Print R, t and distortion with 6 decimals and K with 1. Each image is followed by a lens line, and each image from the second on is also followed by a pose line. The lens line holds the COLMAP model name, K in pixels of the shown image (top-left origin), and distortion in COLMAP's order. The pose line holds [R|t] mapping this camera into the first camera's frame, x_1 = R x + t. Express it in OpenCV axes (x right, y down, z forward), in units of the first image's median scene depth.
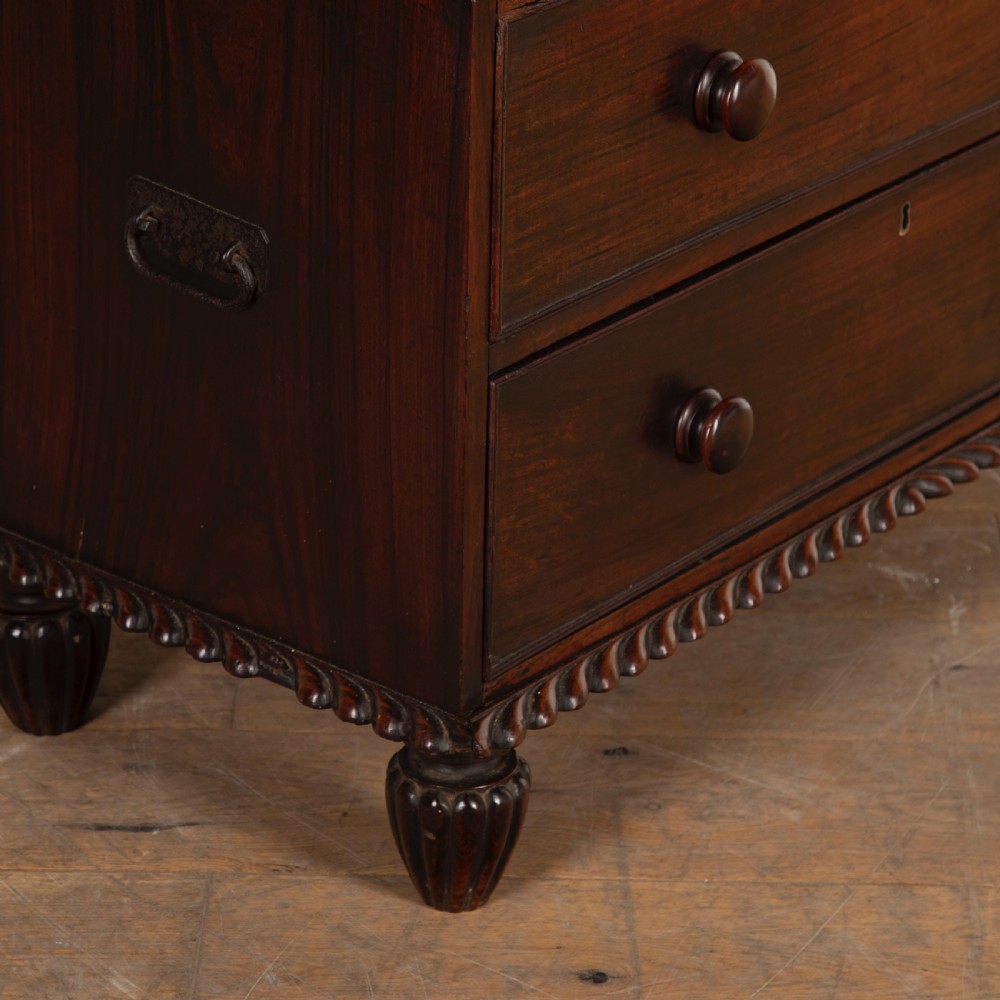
lens RADIAL K [[4559.2, 0, 500.3], [0, 4559.2, 522.7], [0, 0, 1]] dist [0.581034, 3.878403]
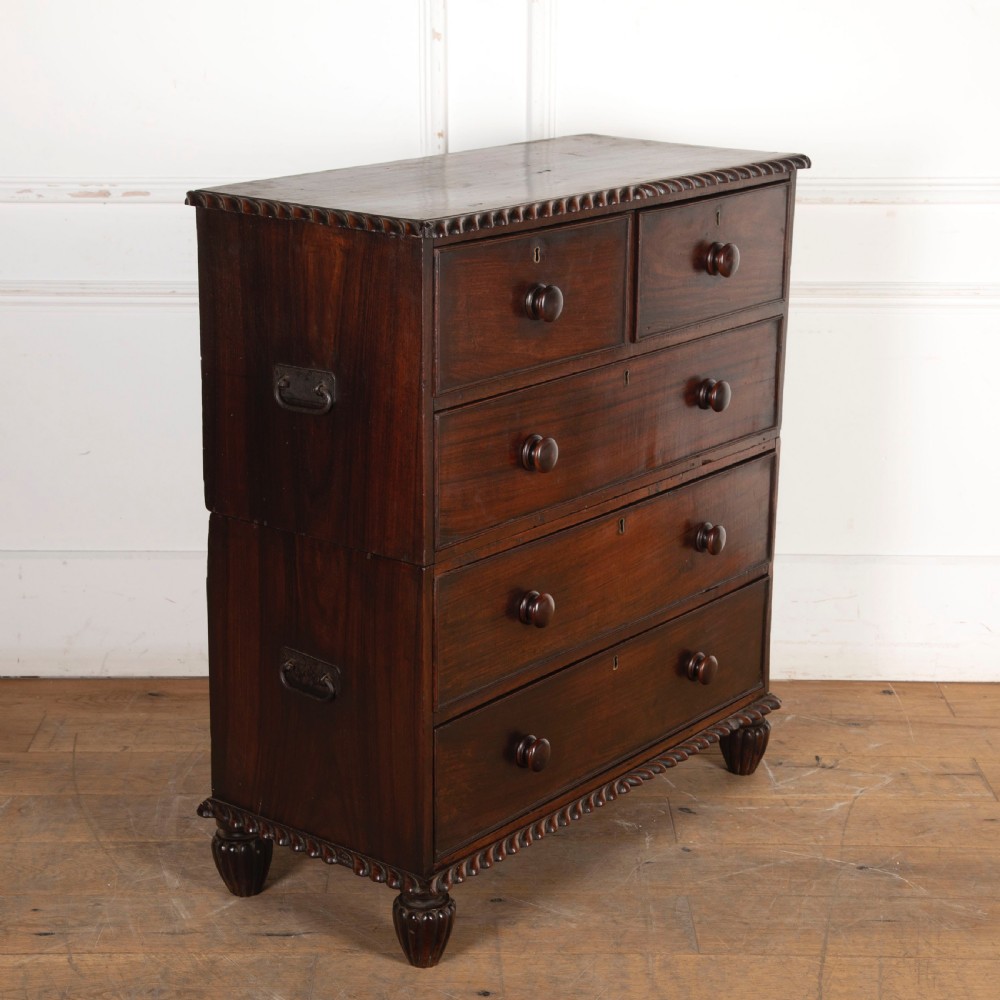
lens RADIAL K [[2492.5, 0, 500.0], [0, 2492.5, 500.0], [0, 0, 1]] dist [0.124801, 0.312016]
pose [[0.999877, -0.013859, 0.007386, 0.022017], [0.014800, 0.988863, -0.148093, 0.039686], [-0.005251, 0.148184, 0.988946, -0.268441]]
